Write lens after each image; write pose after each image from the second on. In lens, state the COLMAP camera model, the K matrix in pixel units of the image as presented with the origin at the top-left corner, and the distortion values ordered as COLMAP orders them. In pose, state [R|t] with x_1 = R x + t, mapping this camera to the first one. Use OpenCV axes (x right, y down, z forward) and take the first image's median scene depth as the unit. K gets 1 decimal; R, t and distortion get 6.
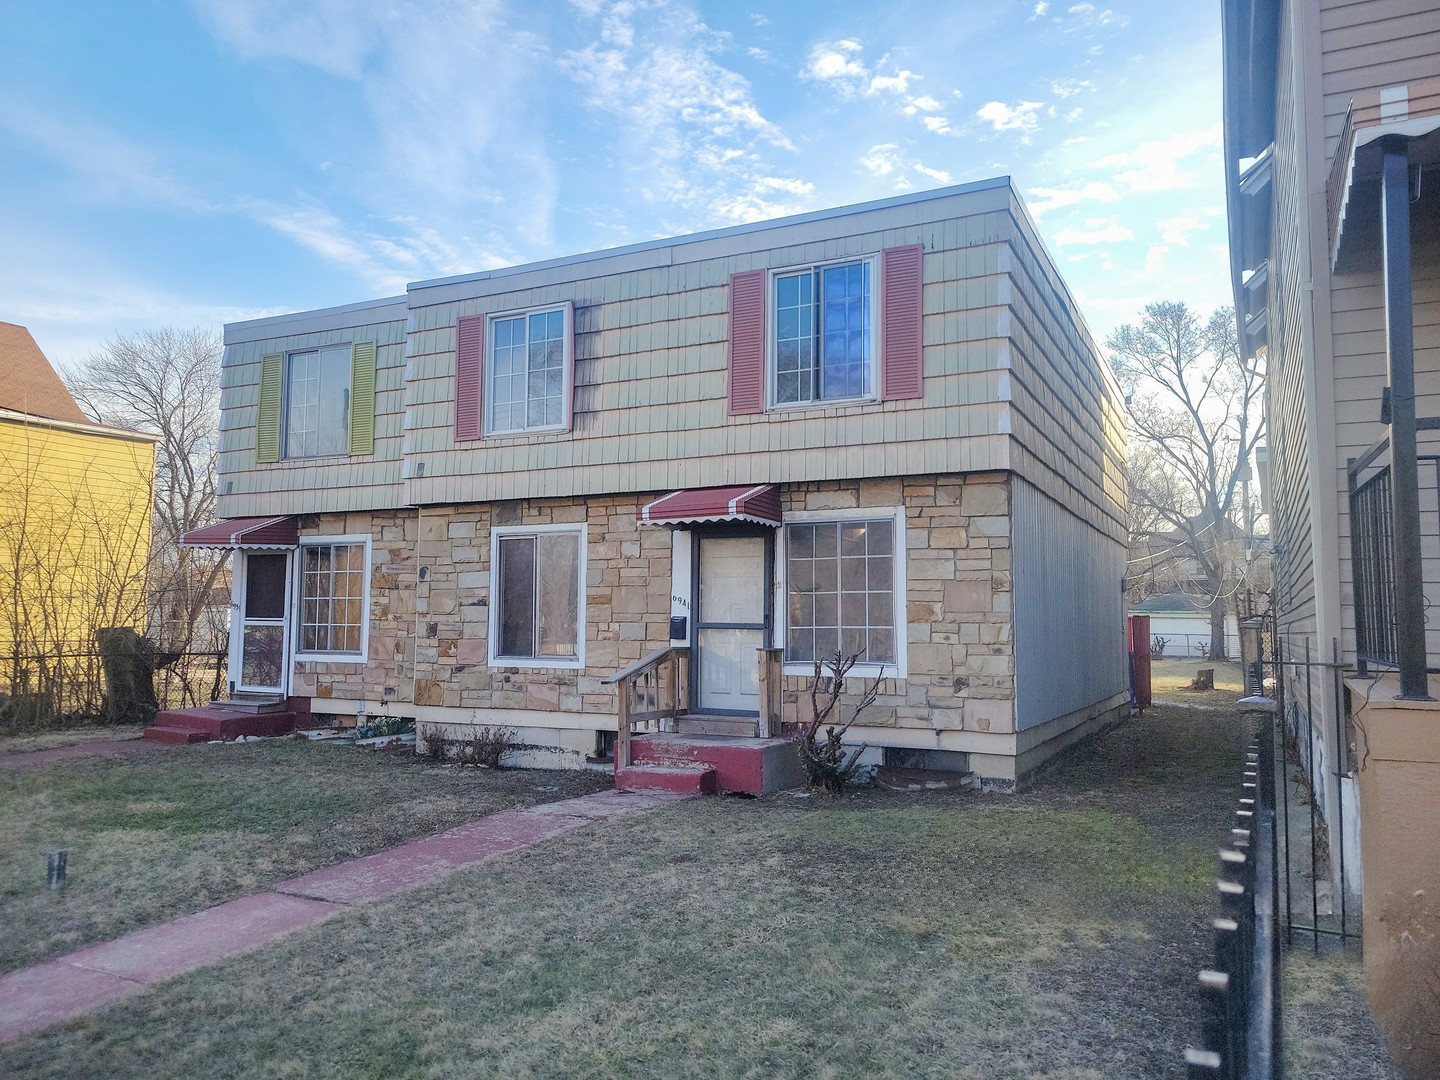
lens RADIAL K [[1075.8, 0, 724.2], [0, 1075.8, 544.1], [0, 0, 1]] dist [0.033305, -0.004824]
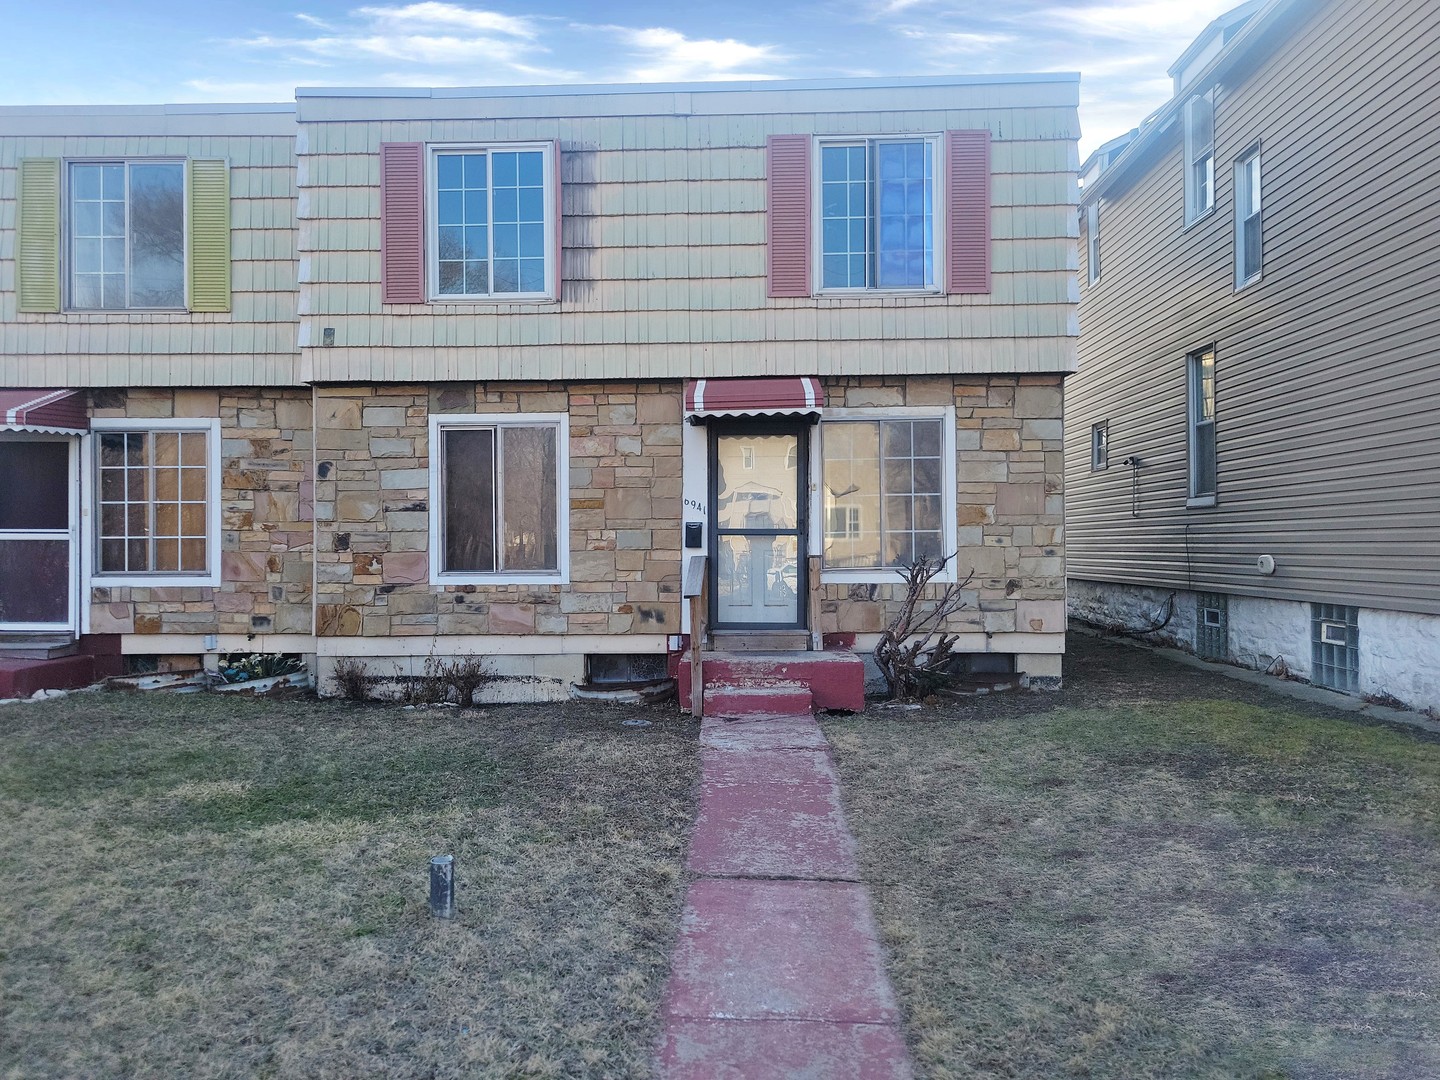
lens RADIAL K [[1075.8, 0, 719.7], [0, 1075.8, 539.6], [0, 0, 1]] dist [0.033305, -0.004824]
pose [[0.908706, -0.012497, 0.417251, -0.381187], [-0.019302, 0.997225, 0.071904, 0.016693], [-0.416991, -0.073393, 0.905943, 0.177390]]
